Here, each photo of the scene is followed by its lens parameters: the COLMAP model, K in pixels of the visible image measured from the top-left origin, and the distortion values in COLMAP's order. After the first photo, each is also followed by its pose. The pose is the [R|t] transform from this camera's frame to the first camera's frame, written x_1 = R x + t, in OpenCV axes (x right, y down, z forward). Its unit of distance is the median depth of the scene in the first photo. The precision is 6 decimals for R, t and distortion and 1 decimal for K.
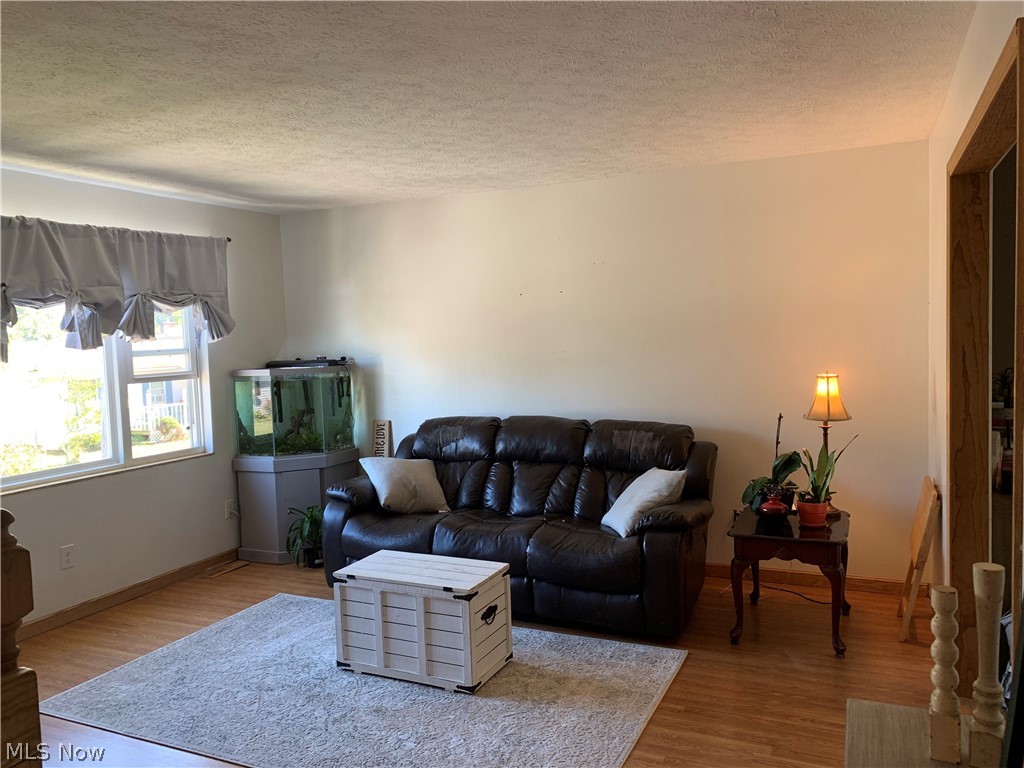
lens RADIAL K [[781.3, 0, 512.0], [0, 781.3, 384.0], [0, 0, 1]] dist [-0.007786, -0.000403]
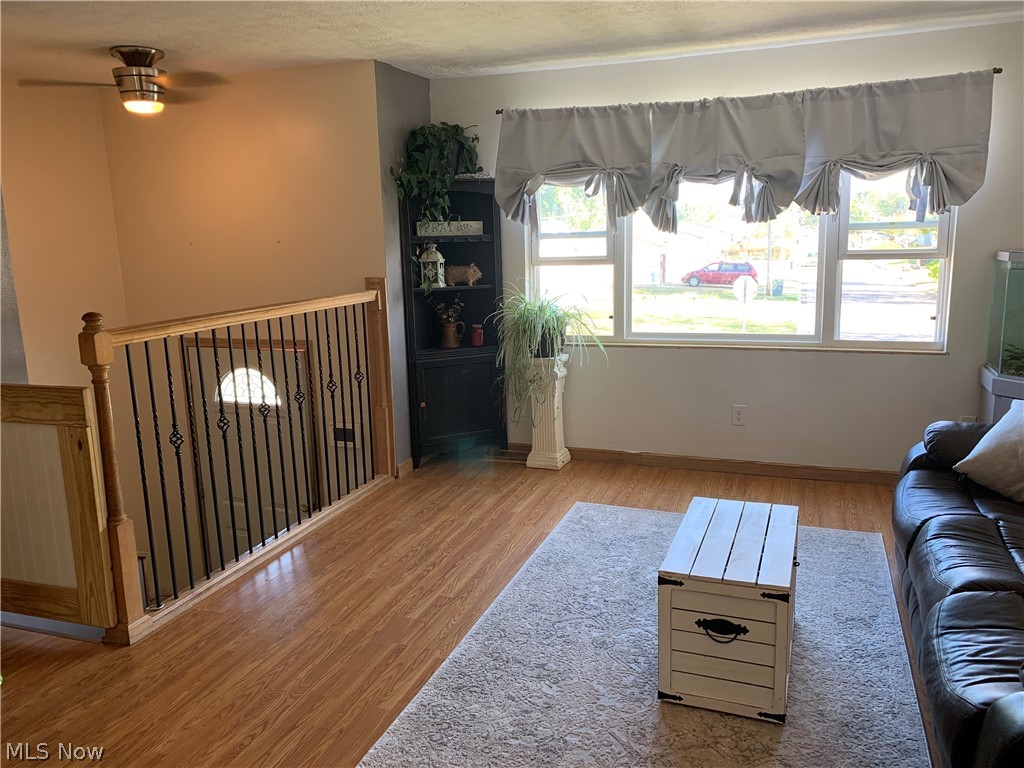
lens RADIAL K [[781.3, 0, 512.0], [0, 781.3, 384.0], [0, 0, 1]] dist [-0.007786, -0.000403]
pose [[0.057899, 0.223686, -0.972940, 0.494833], [-0.036290, 0.974402, 0.221863, -0.055717], [0.997663, 0.022463, 0.064534, 0.641948]]
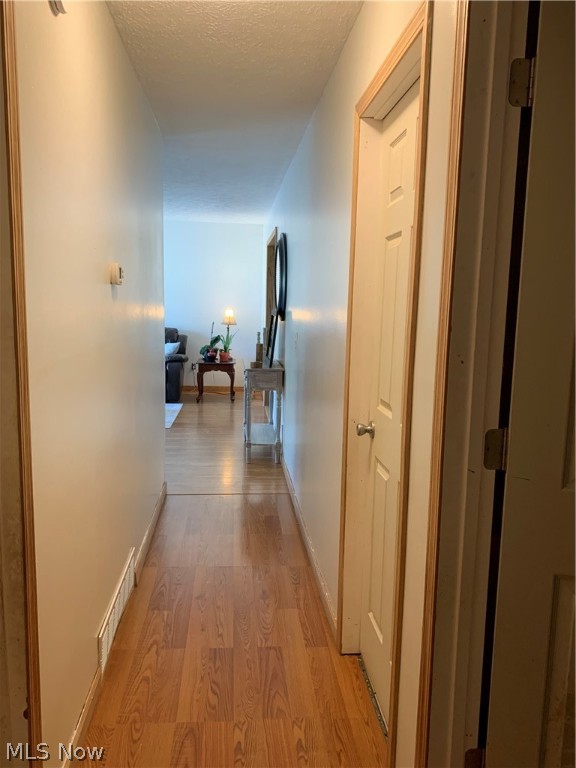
lens RADIAL K [[621.6, 0, 288.0], [0, 621.6, 384.0], [0, 0, 1]] dist [-0.001293, -0.000184]
pose [[0.863339, -0.009461, 0.504536, -0.539335], [-0.026490, 0.997596, 0.064035, 0.107215], [-0.503929, -0.068649, 0.861013, -1.044836]]
